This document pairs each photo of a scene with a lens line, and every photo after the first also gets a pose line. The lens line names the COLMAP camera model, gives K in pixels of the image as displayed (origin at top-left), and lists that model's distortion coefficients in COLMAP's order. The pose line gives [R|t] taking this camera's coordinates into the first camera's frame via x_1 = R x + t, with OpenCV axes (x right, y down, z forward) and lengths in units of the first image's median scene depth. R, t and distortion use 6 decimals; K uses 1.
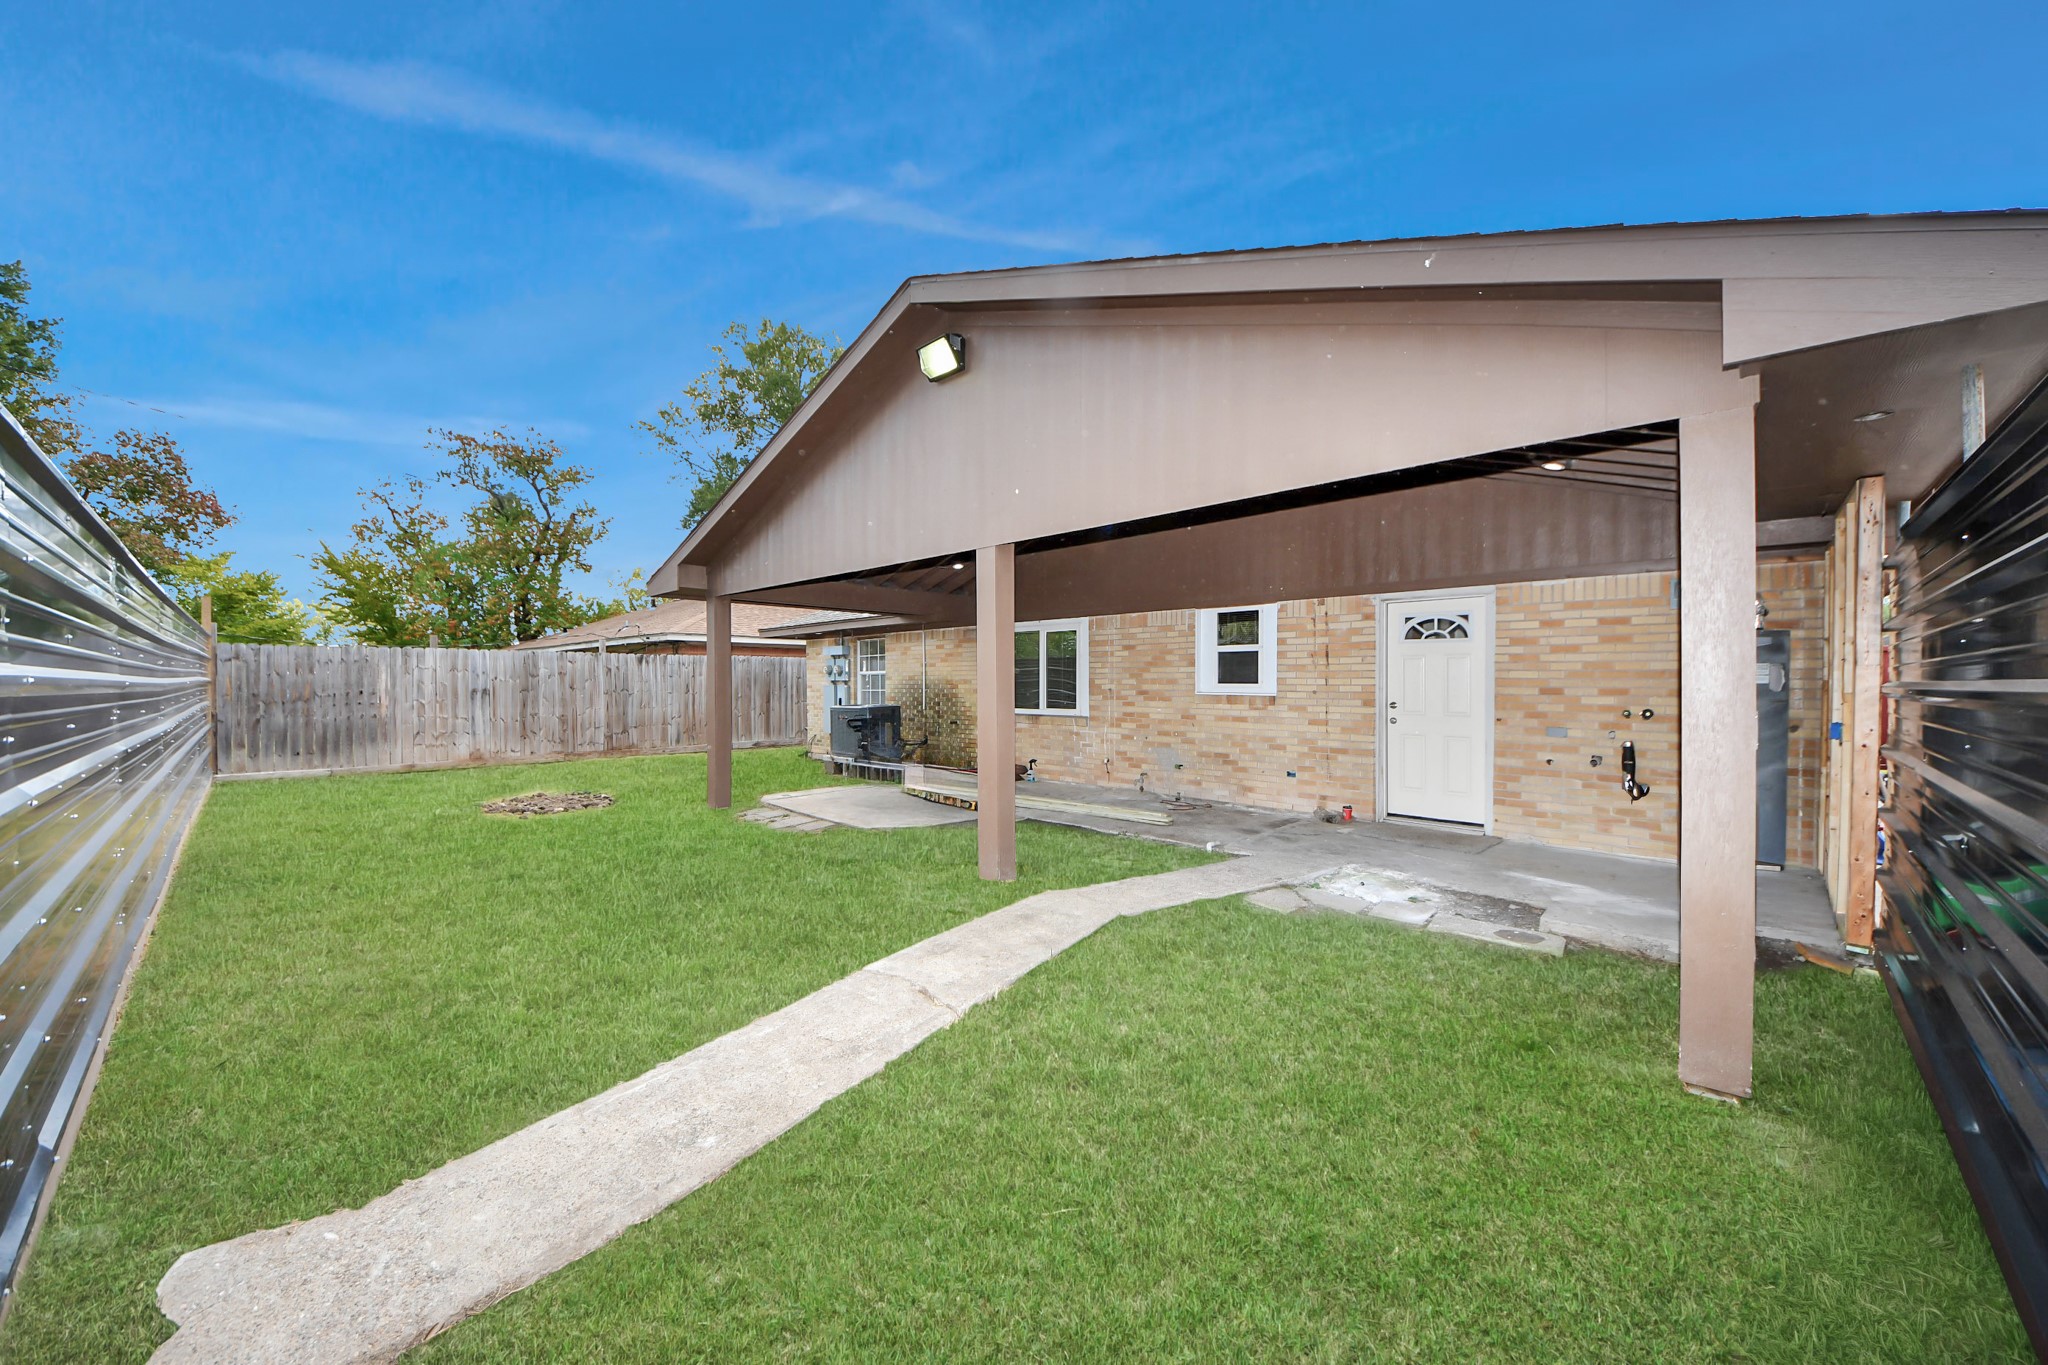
lens RADIAL K [[748.0, 0, 1015.0], [0, 748.0, 668.9], [0, 0, 1]] dist [0.002134, -0.007017]
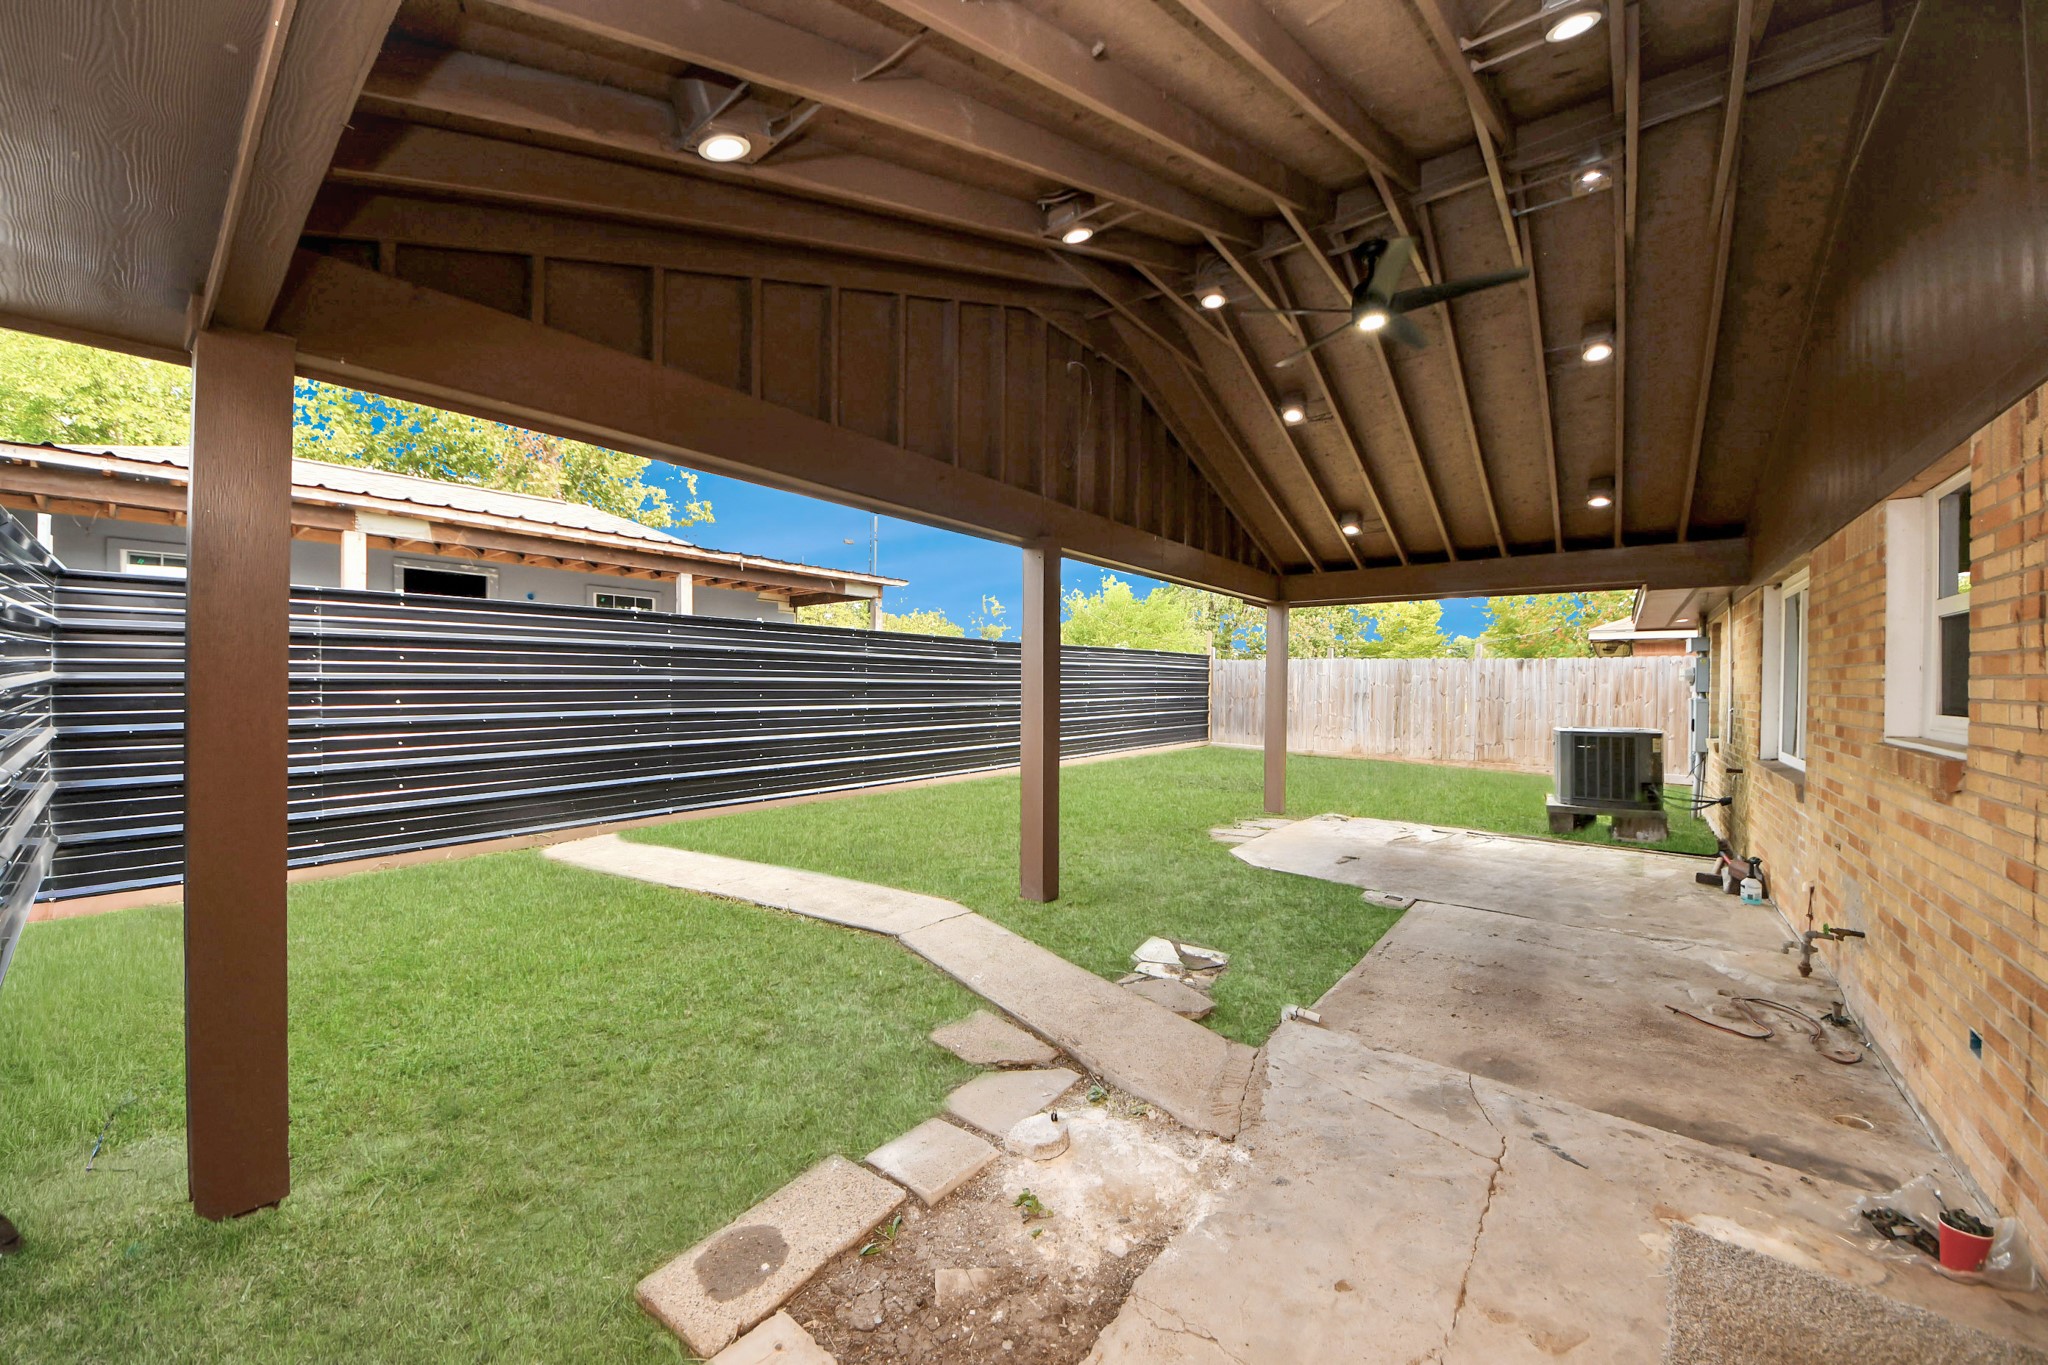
lens RADIAL K [[748.0, 0, 1015.0], [0, 748.0, 668.9], [0, 0, 1]] dist [0.002134, -0.007017]
pose [[0.064679, -0.009864, -0.997857, 0.564025], [0.000436, 0.999951, -0.009857, 0.002012], [0.997906, 0.000203, 0.064681, 0.561387]]
